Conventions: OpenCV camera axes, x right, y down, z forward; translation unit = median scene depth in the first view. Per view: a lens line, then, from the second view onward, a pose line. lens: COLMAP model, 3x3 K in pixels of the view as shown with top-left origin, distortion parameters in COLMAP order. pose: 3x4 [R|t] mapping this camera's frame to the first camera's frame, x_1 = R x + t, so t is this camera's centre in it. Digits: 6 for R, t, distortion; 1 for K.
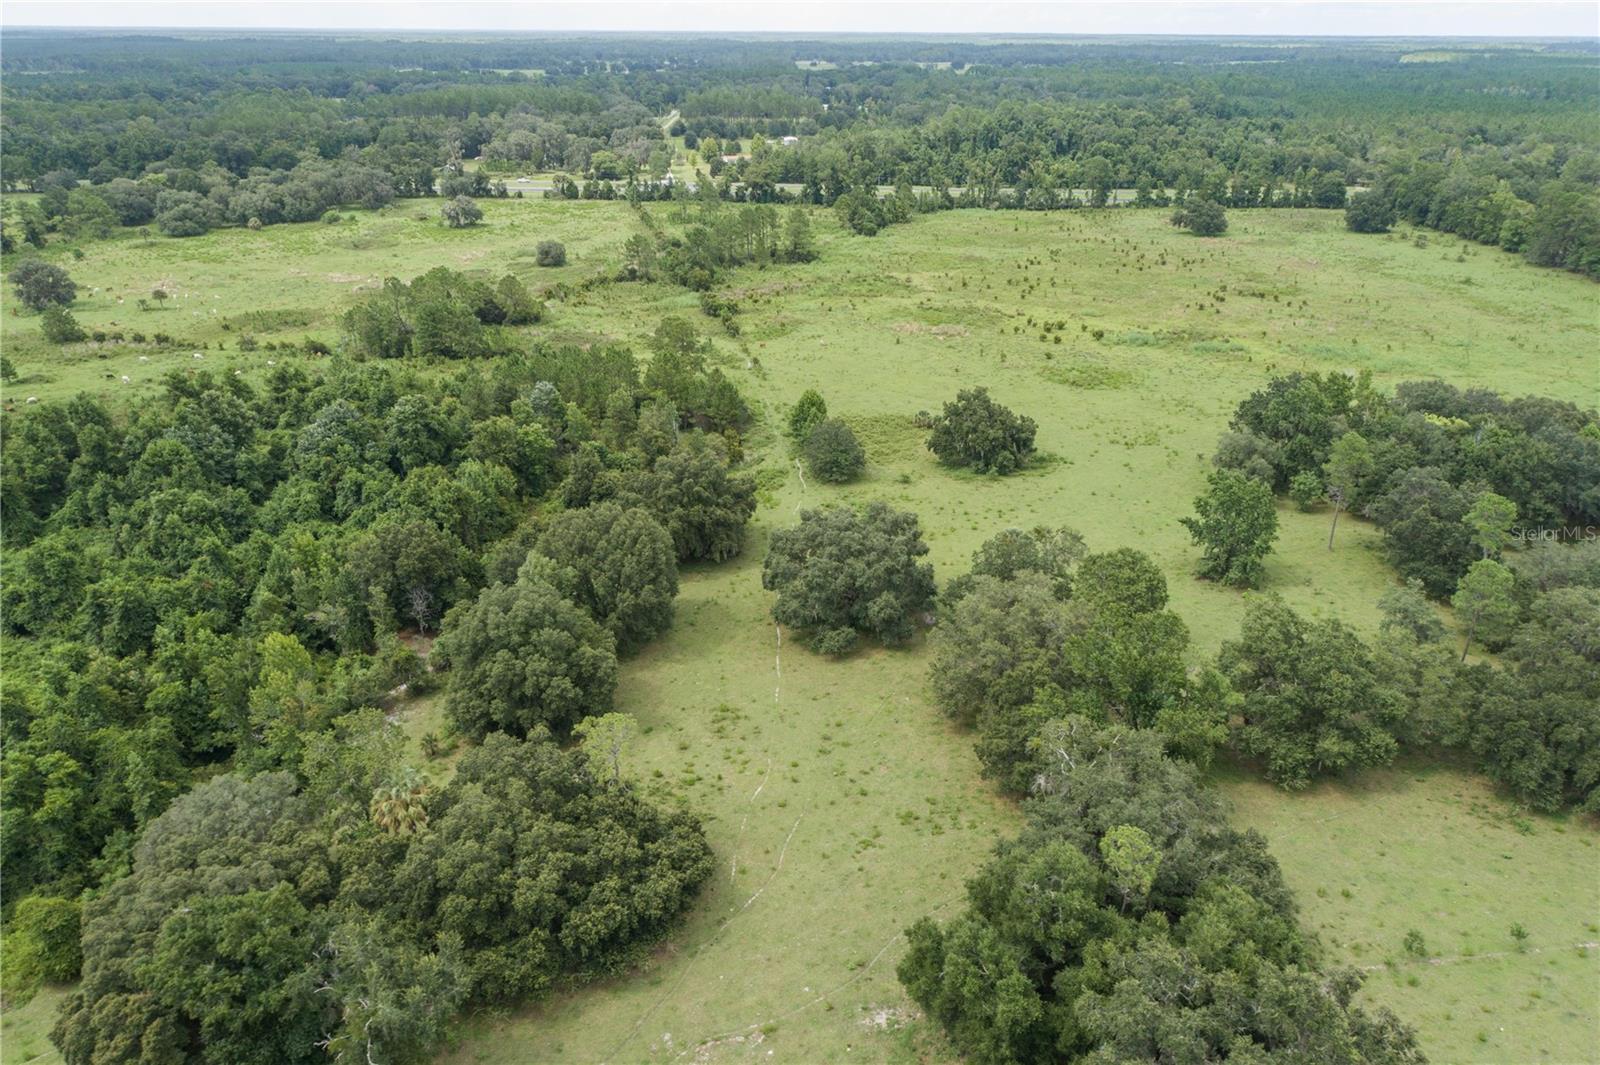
lens RADIAL K [[1117.1, 0, 804.0], [0, 1117.1, 539.1], [0, 0, 1]] dist [-0.004532, 0.011931]
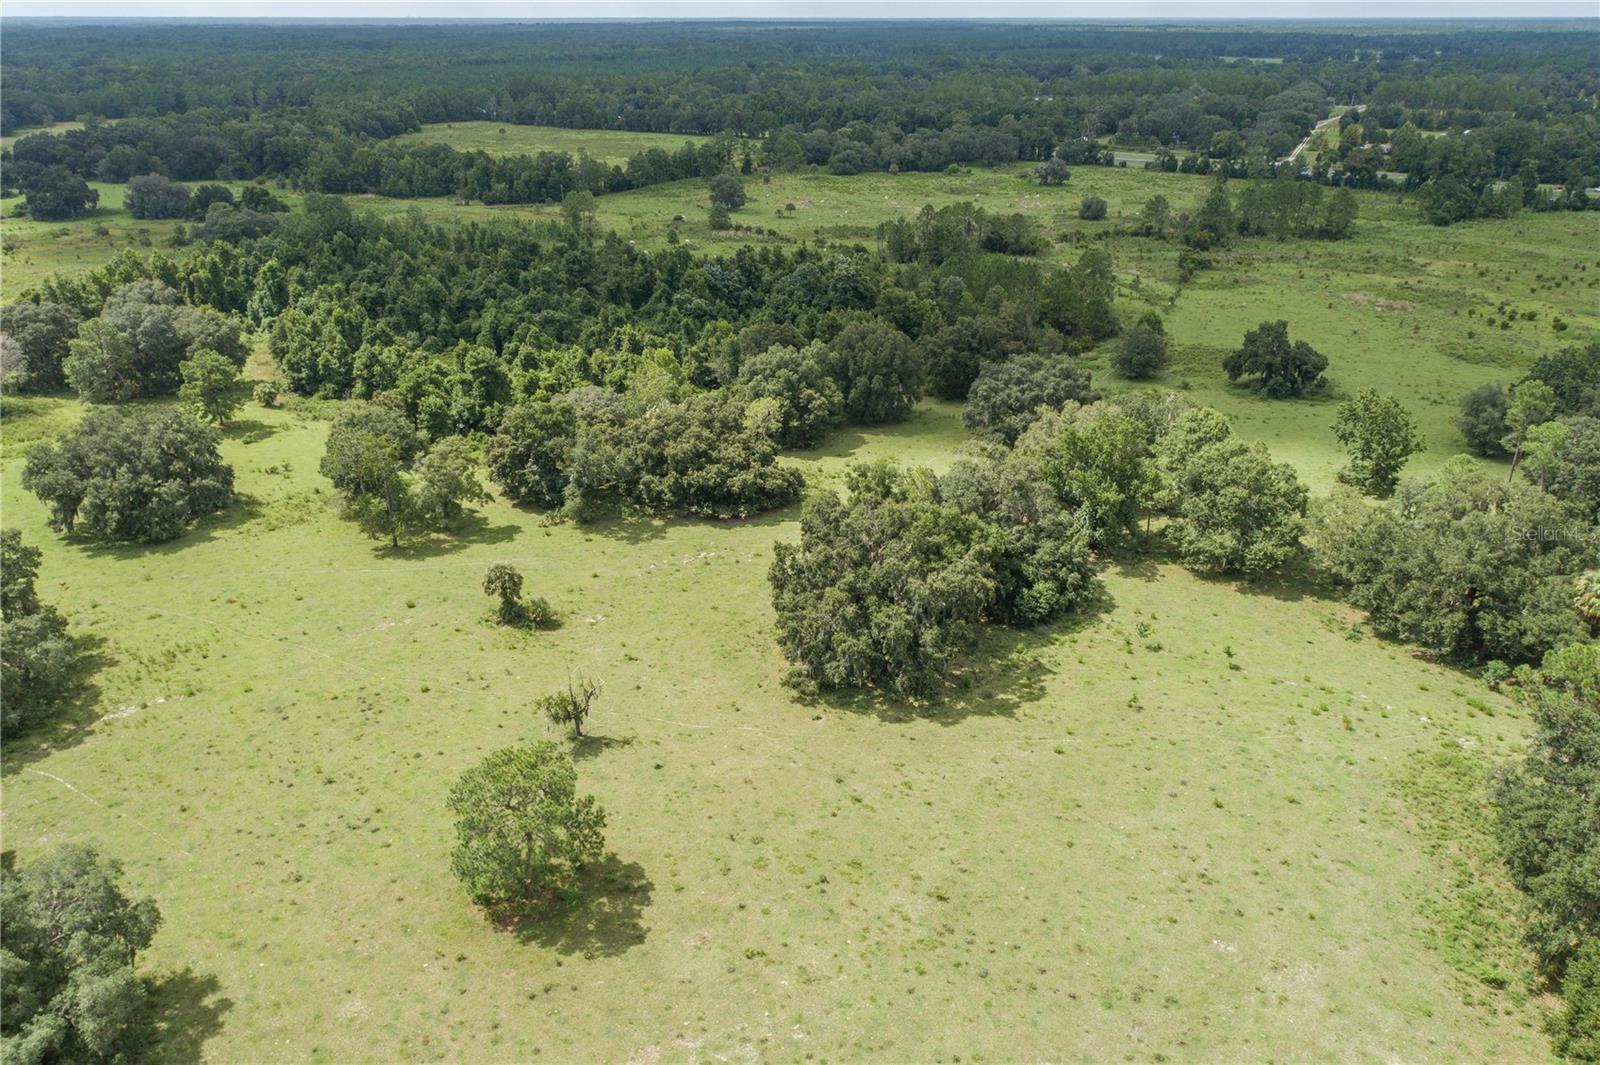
lens RADIAL K [[1117.1, 0, 804.0], [0, 1117.1, 539.1], [0, 0, 1]] dist [-0.004532, 0.011931]
pose [[0.816836, 0.240771, -0.524221, 0.158639], [-0.235641, 0.968725, 0.077755, 0.041615], [0.526547, 0.060015, 0.848025, -0.087990]]
